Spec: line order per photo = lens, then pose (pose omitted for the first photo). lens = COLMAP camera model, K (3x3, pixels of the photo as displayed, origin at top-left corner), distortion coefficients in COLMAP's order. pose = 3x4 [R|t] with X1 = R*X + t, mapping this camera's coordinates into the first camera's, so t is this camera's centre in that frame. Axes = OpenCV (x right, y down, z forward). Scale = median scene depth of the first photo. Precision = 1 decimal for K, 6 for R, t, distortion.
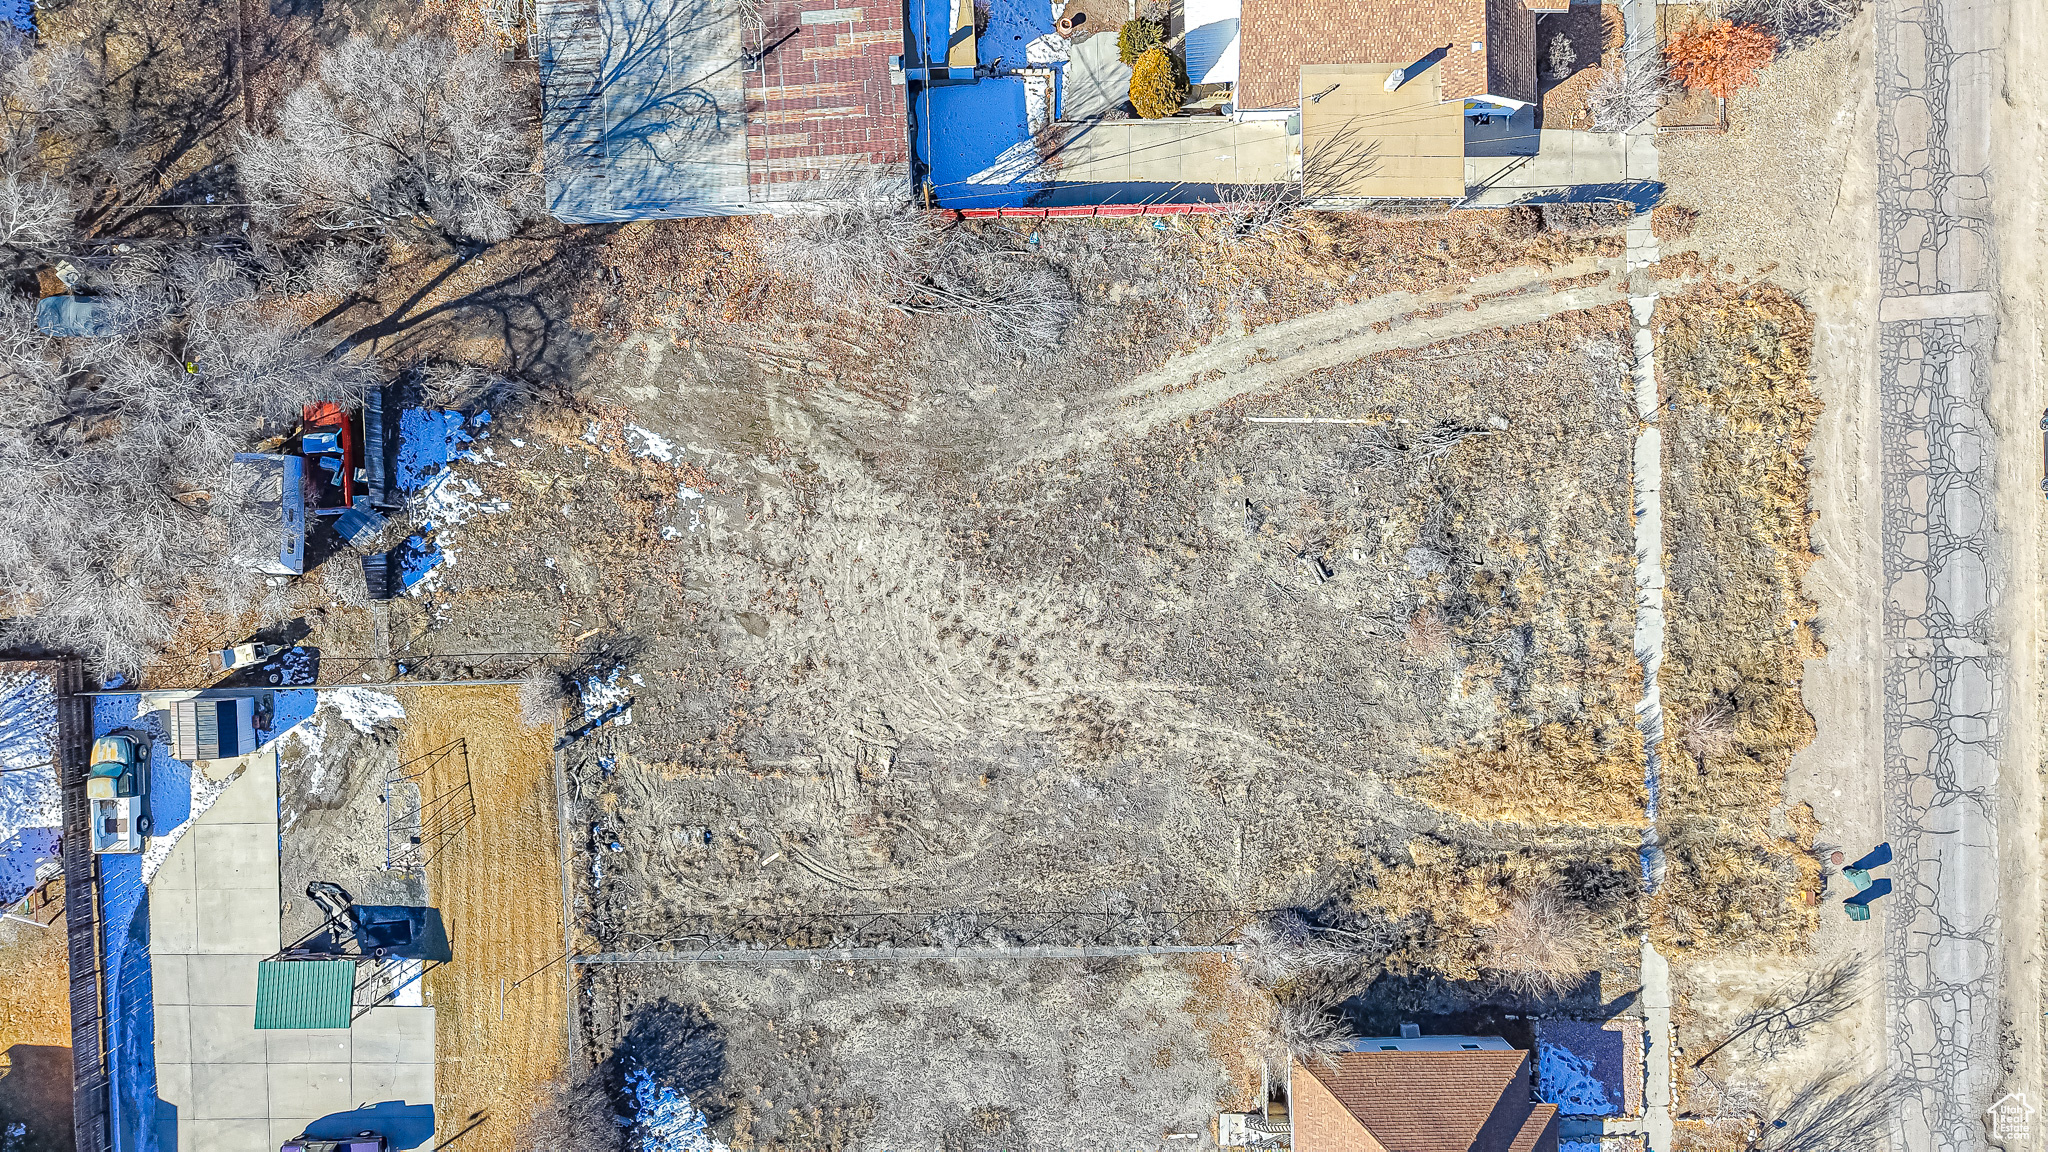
lens RADIAL K [[1372.4, 0, 1021.6], [0, 1372.4, 555.0], [0, 0, 1]] dist [0.028900, -0.036820]
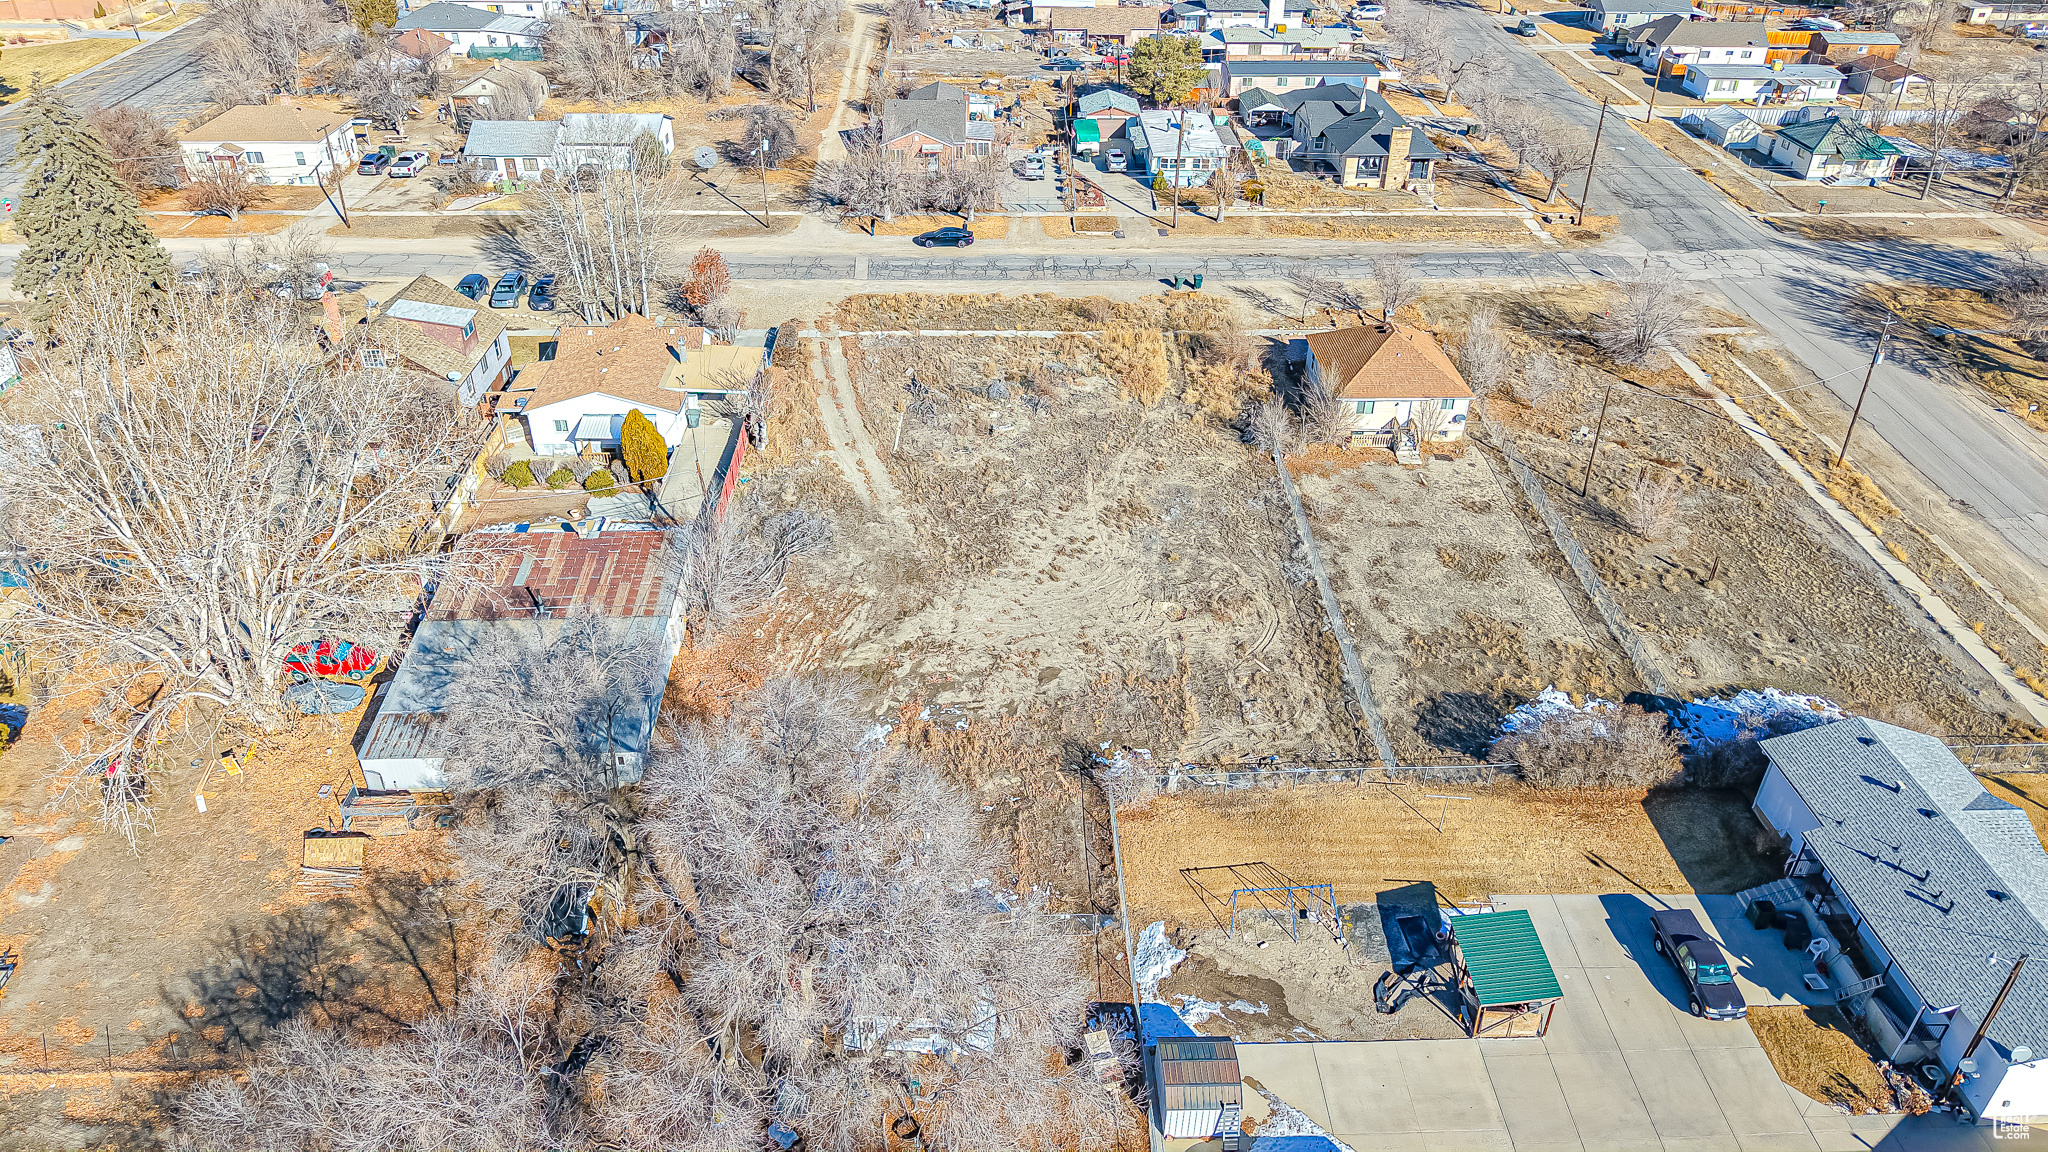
lens RADIAL K [[1372.4, 0, 1018.0], [0, 1372.4, 577.9], [0, 0, 1]] dist [0.028900, -0.036820]
pose [[-0.000298, -0.545788, 0.837923, -1.060433], [1.000000, -0.000718, -0.000112, 0.026309], [0.000663, 0.837923, 0.545788, 0.347873]]
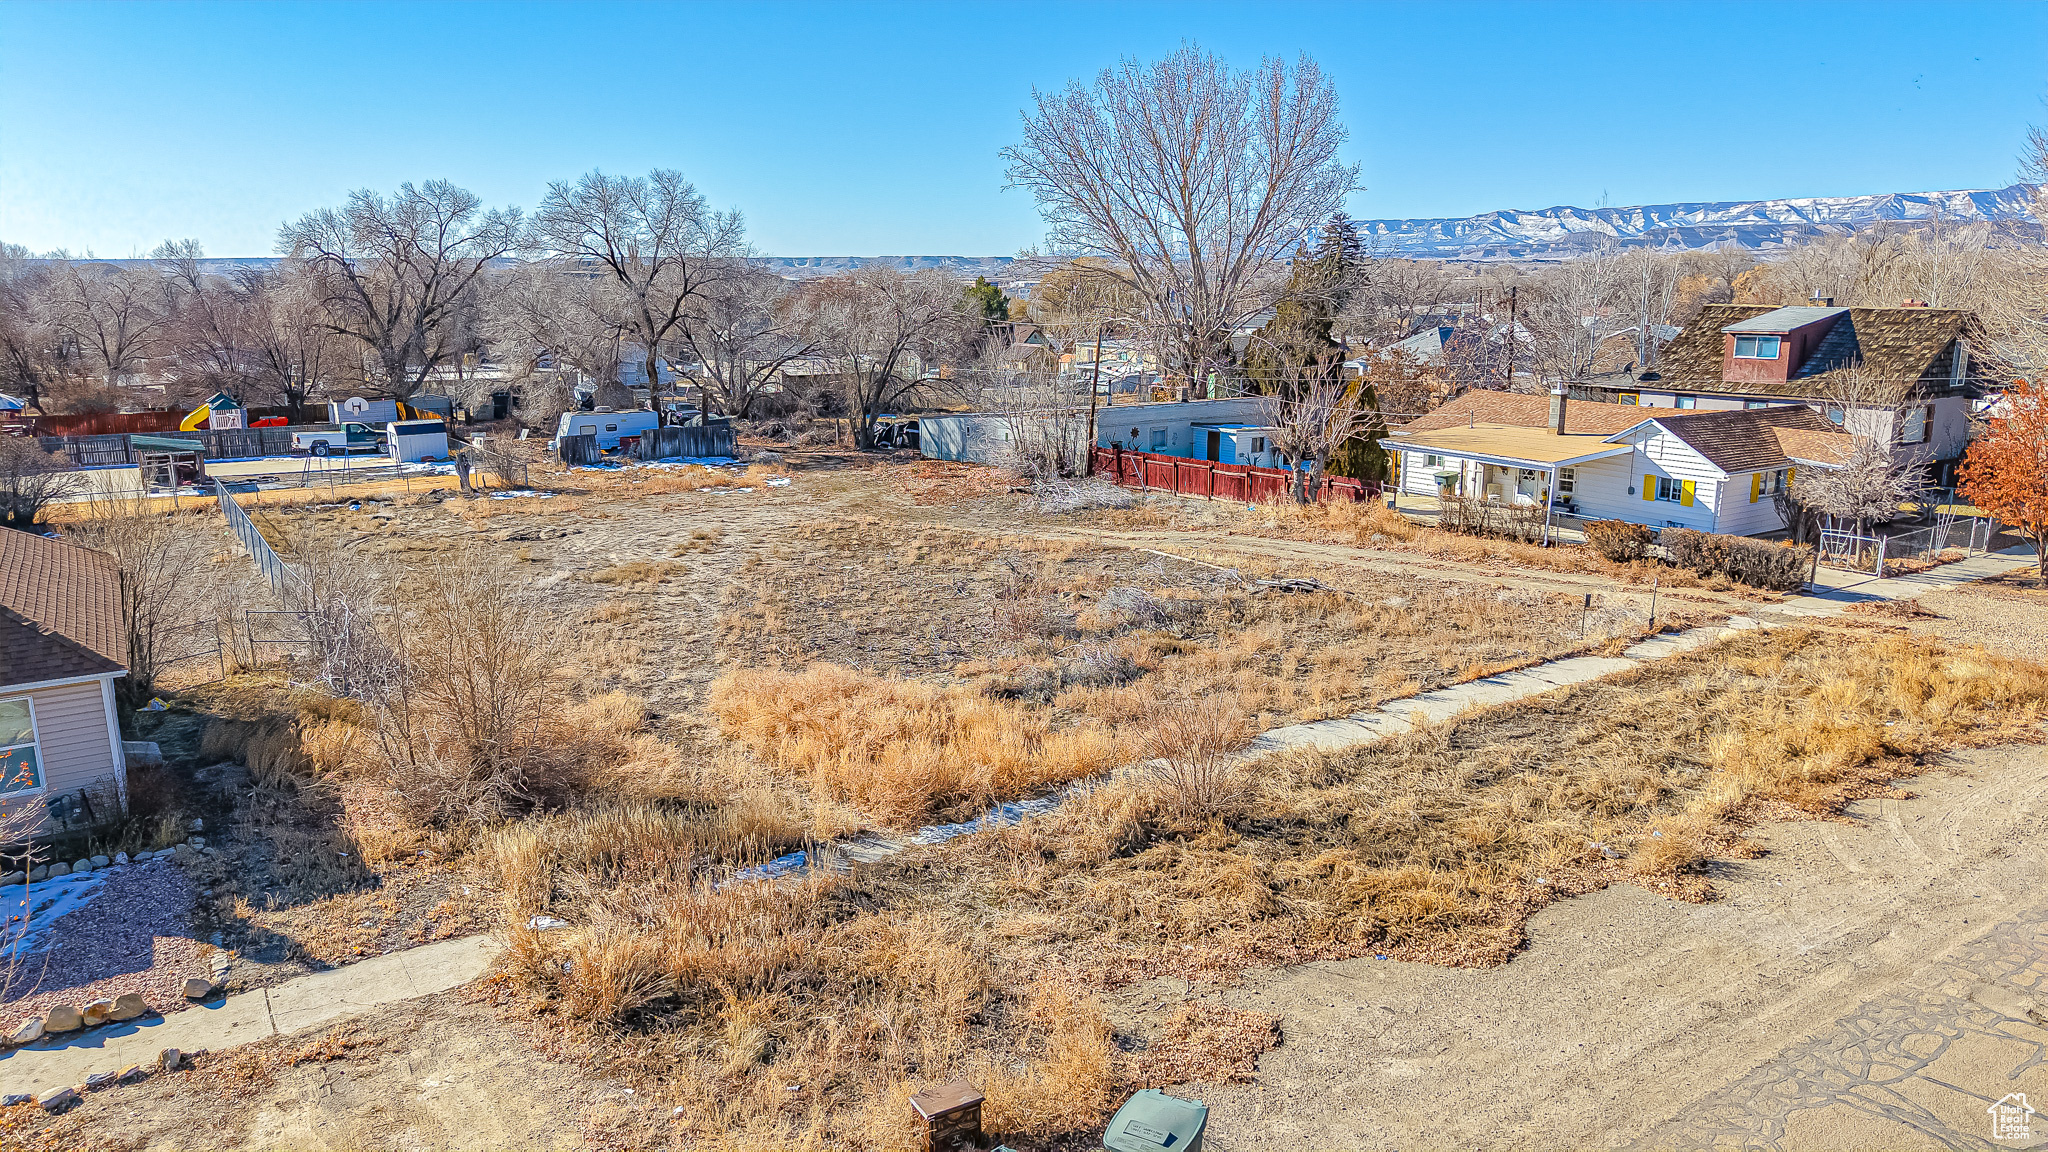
lens RADIAL K [[1372.4, 0, 1028.8], [0, 1372.4, 568.6], [0, 0, 1]] dist [0.028900, -0.036820]
pose [[0.546865, 0.162739, -0.821252, 0.724492], [-0.837220, 0.105424, -0.536608, 0.335947], [-0.000747, 0.981021, 0.193901, 0.863432]]
